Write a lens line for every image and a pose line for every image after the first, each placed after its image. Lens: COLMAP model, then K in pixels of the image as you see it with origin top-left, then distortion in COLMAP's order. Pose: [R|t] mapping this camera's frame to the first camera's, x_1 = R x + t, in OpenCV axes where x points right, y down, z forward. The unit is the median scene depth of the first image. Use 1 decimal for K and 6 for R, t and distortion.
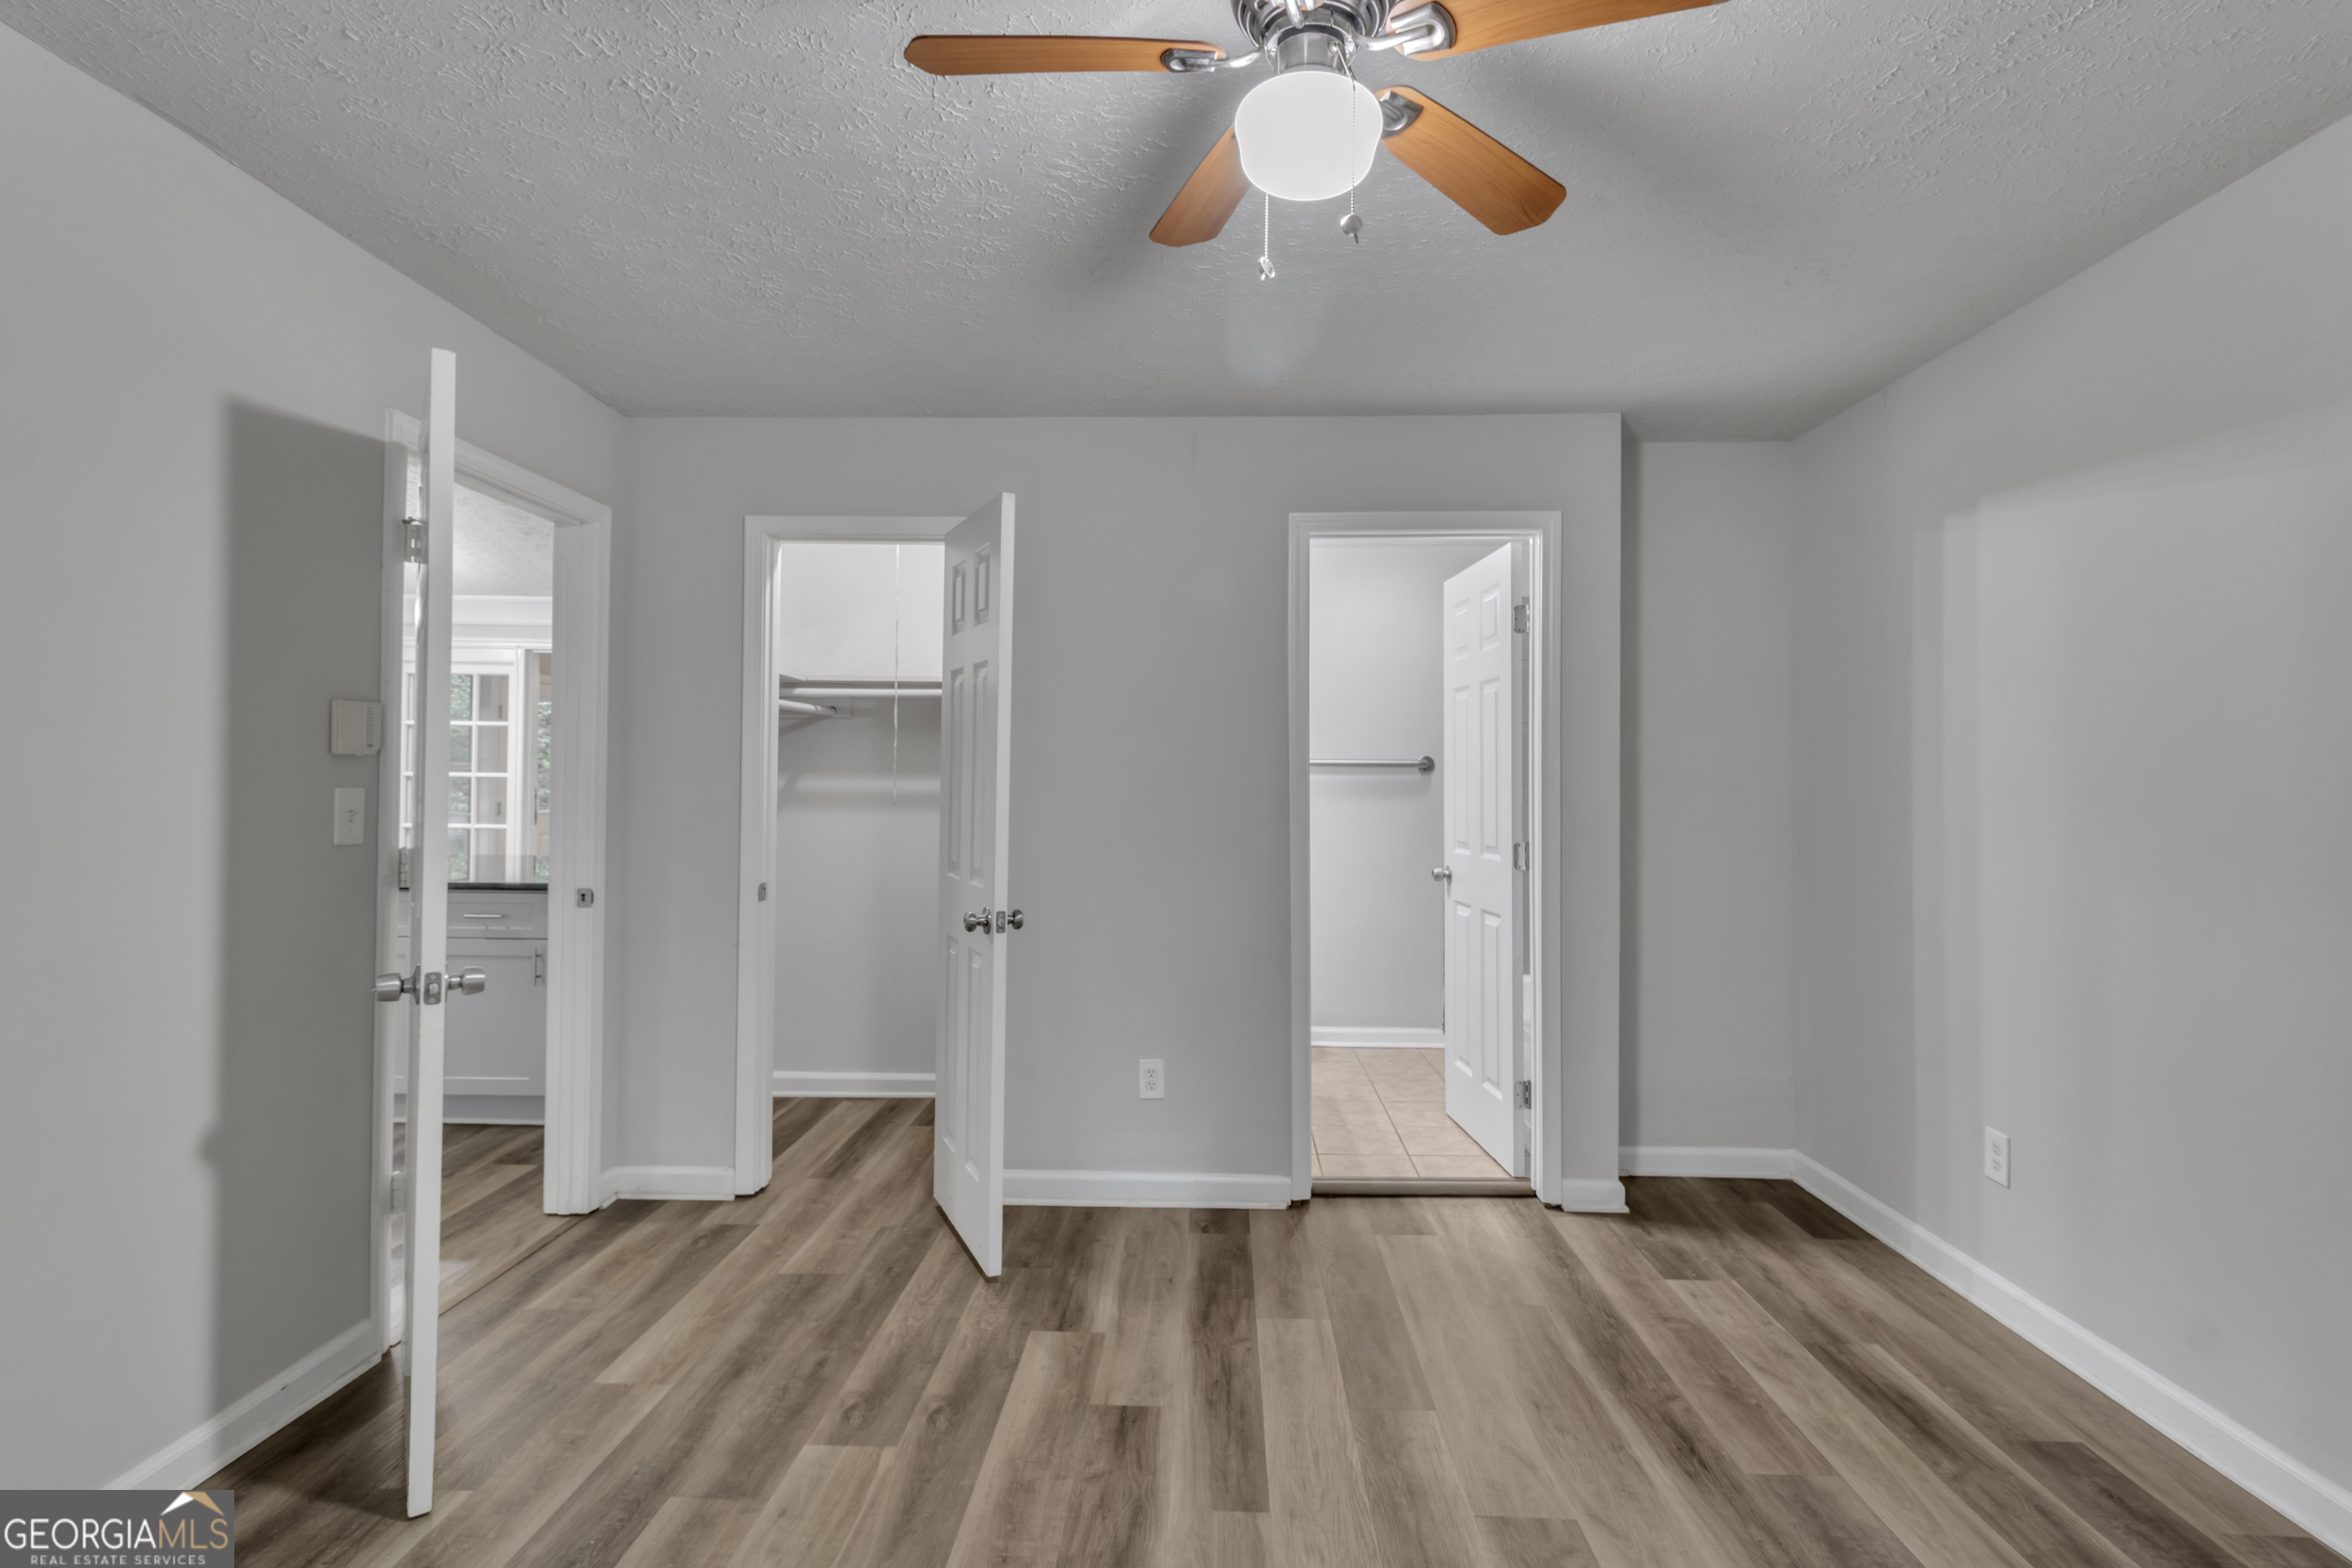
lens RADIAL K [[1104.8, 0, 1175.2], [0, 1104.8, 772.8], [0, 0, 1]] dist [0.004425, 0.001972]
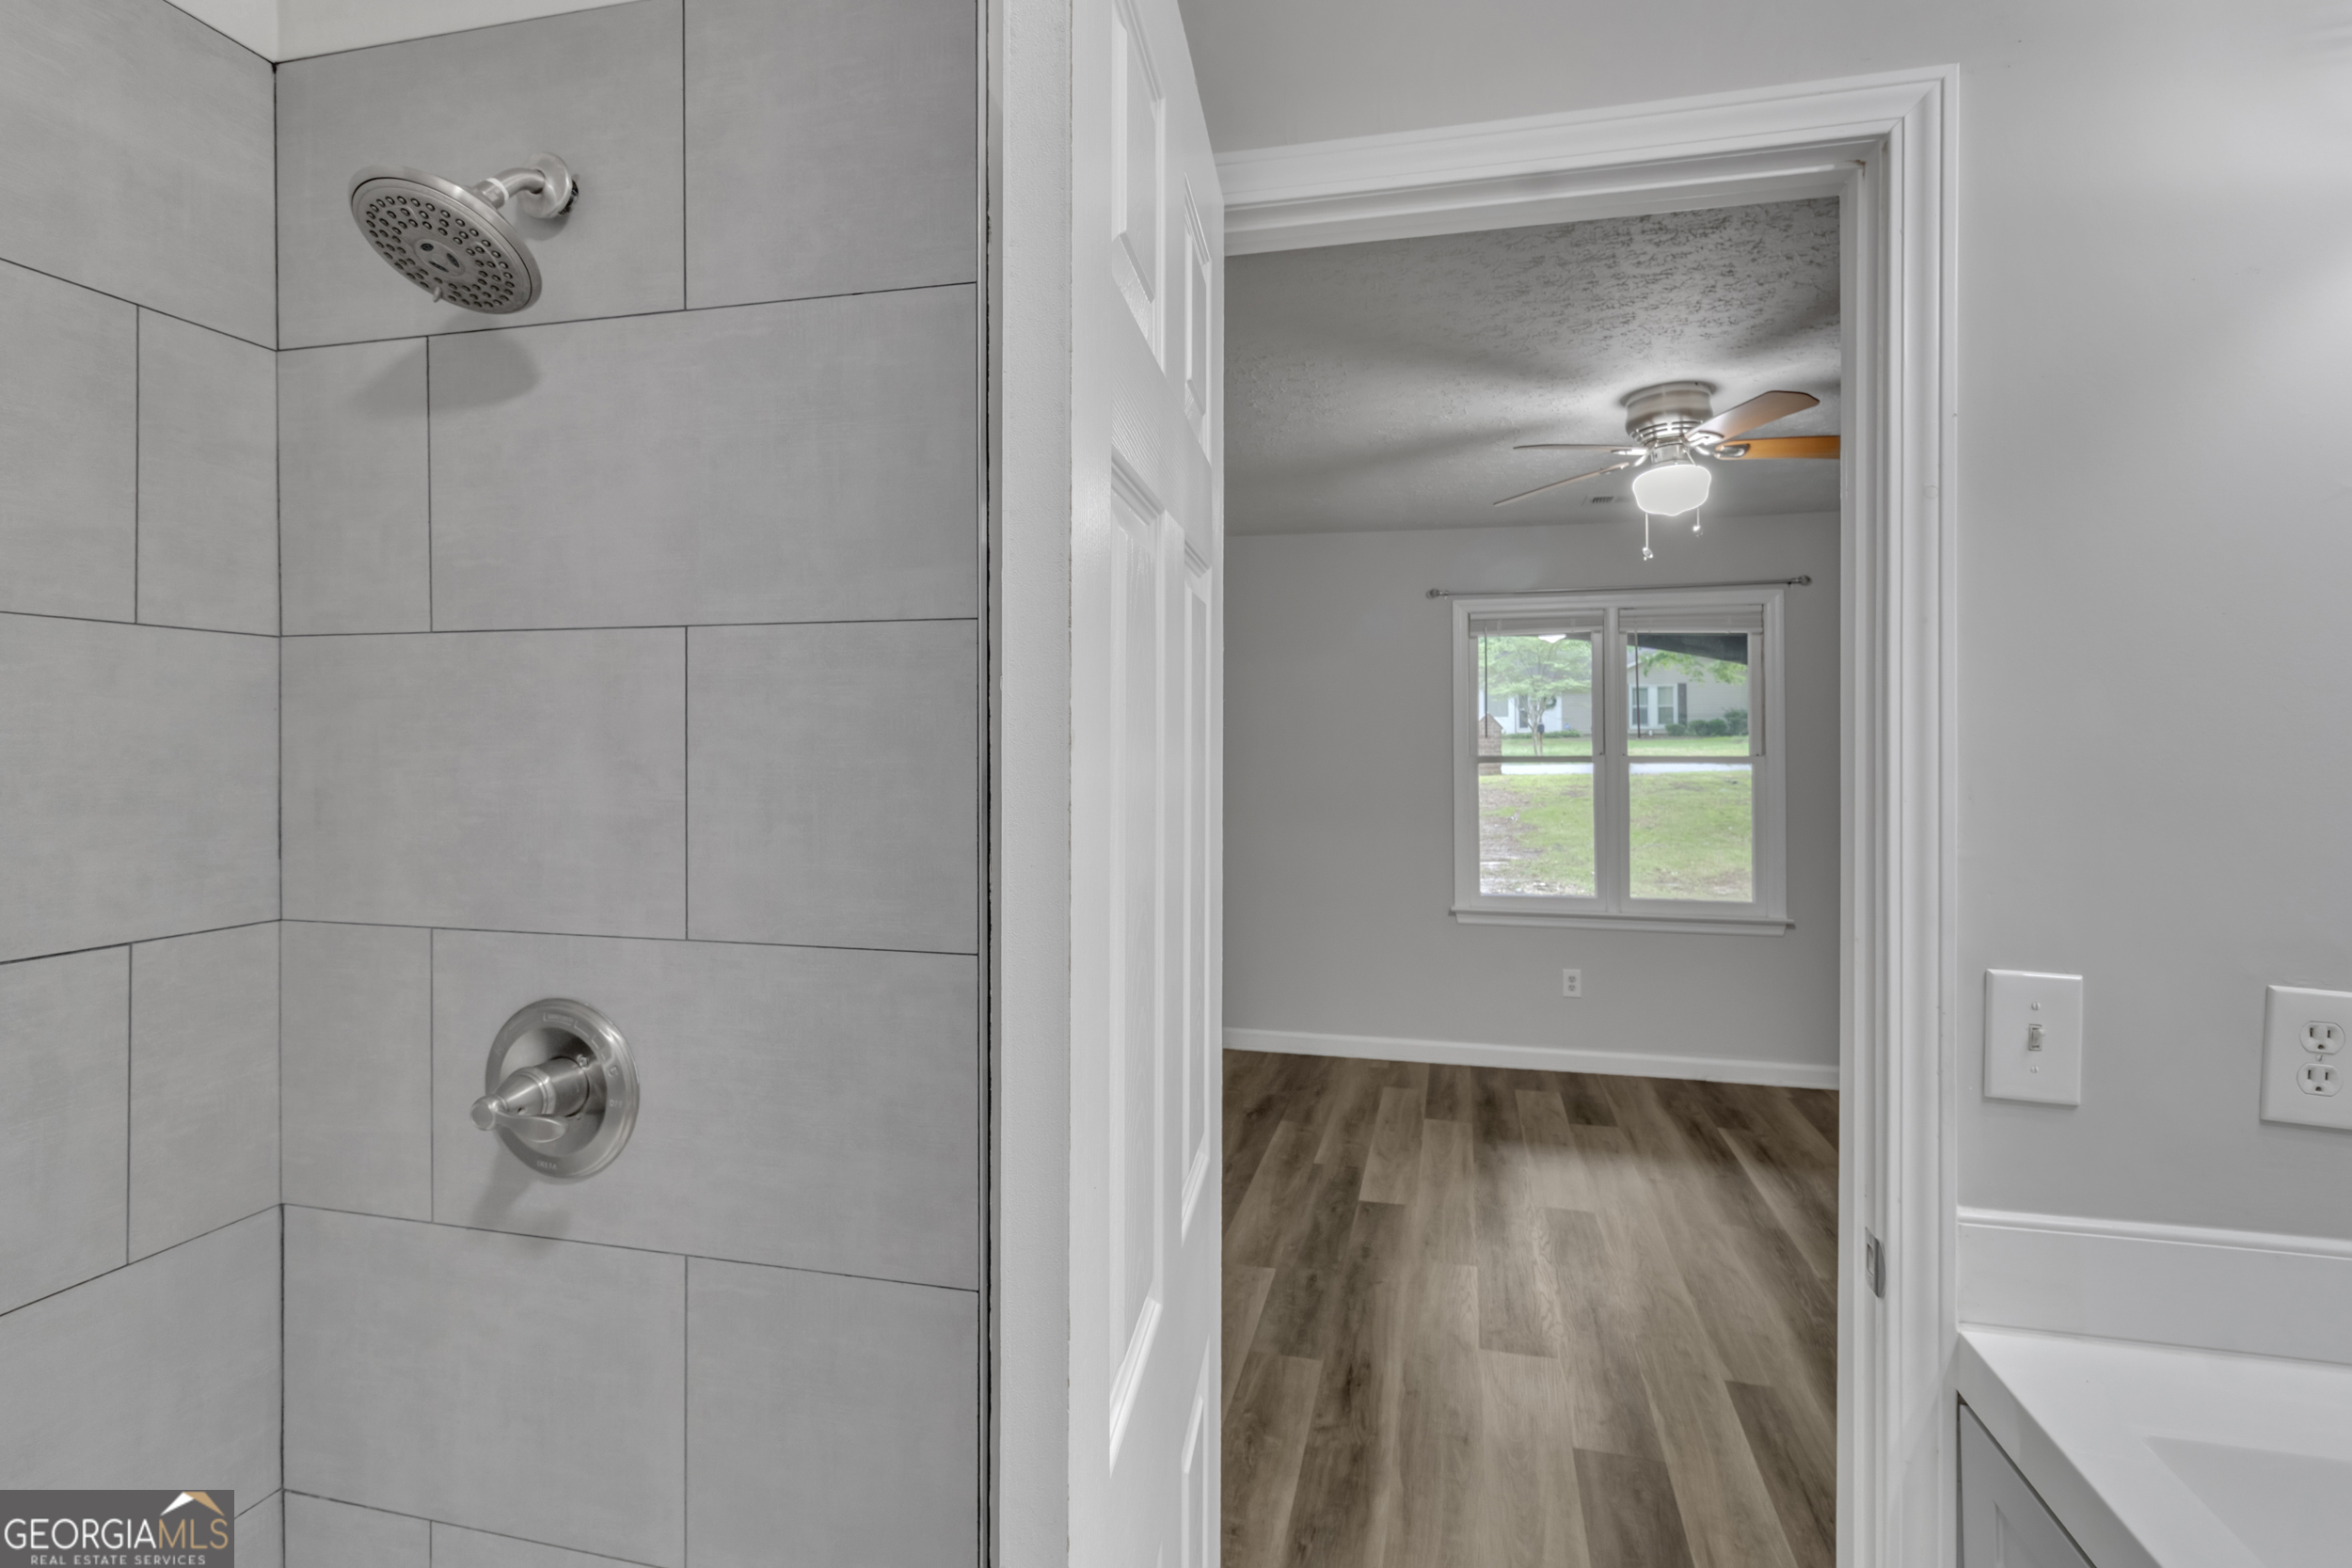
lens RADIAL K [[1104.8, 0, 1172.1], [0, 1104.8, 733.3], [0, 0, 1]] dist [0.004425, 0.001972]
pose [[-0.976721, -0.005048, 0.214454, 0.368675], [-0.008100, 0.999878, -0.013354, -0.055432], [-0.214361, -0.014780, -0.976643, 2.019075]]
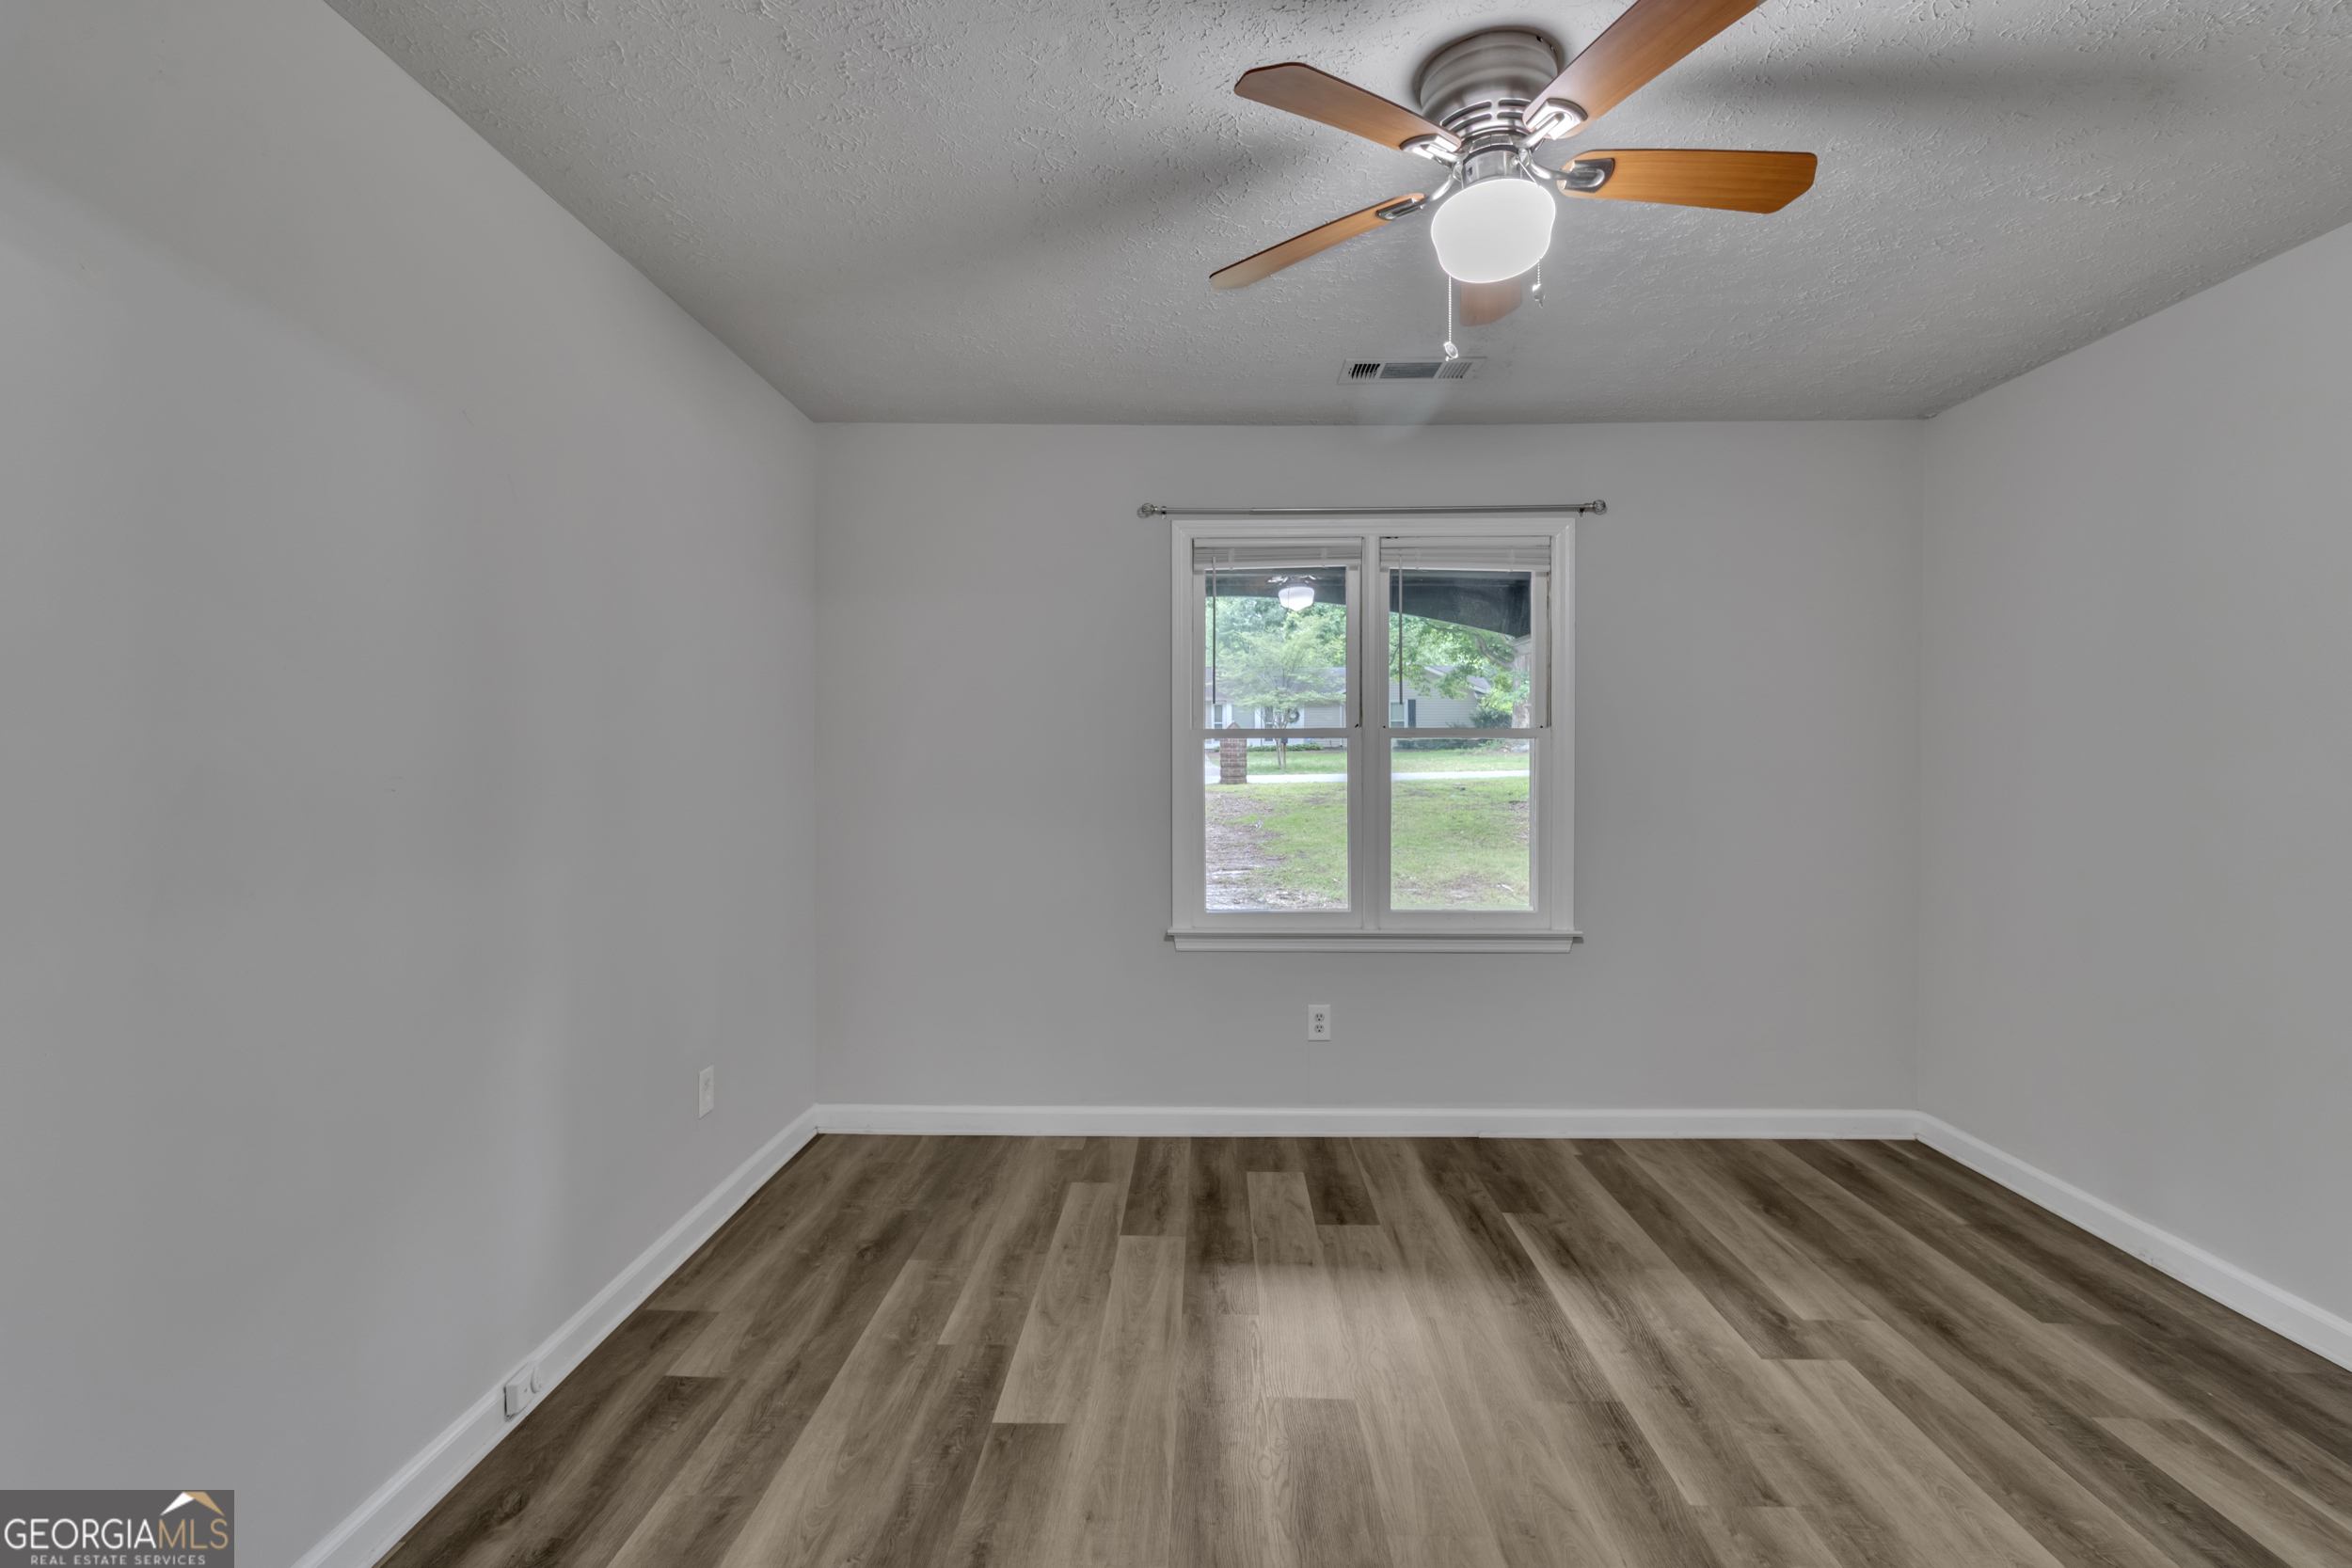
lens RADIAL K [[1104.8, 0, 1180.9], [0, 1104.8, 766.8], [0, 0, 1]] dist [0.004425, 0.001972]
pose [[-0.999882, -0.009298, -0.012190, 0.299698], [-0.009328, 0.999954, 0.002355, 0.009233], [0.012168, 0.002468, -0.999923, 1.405305]]
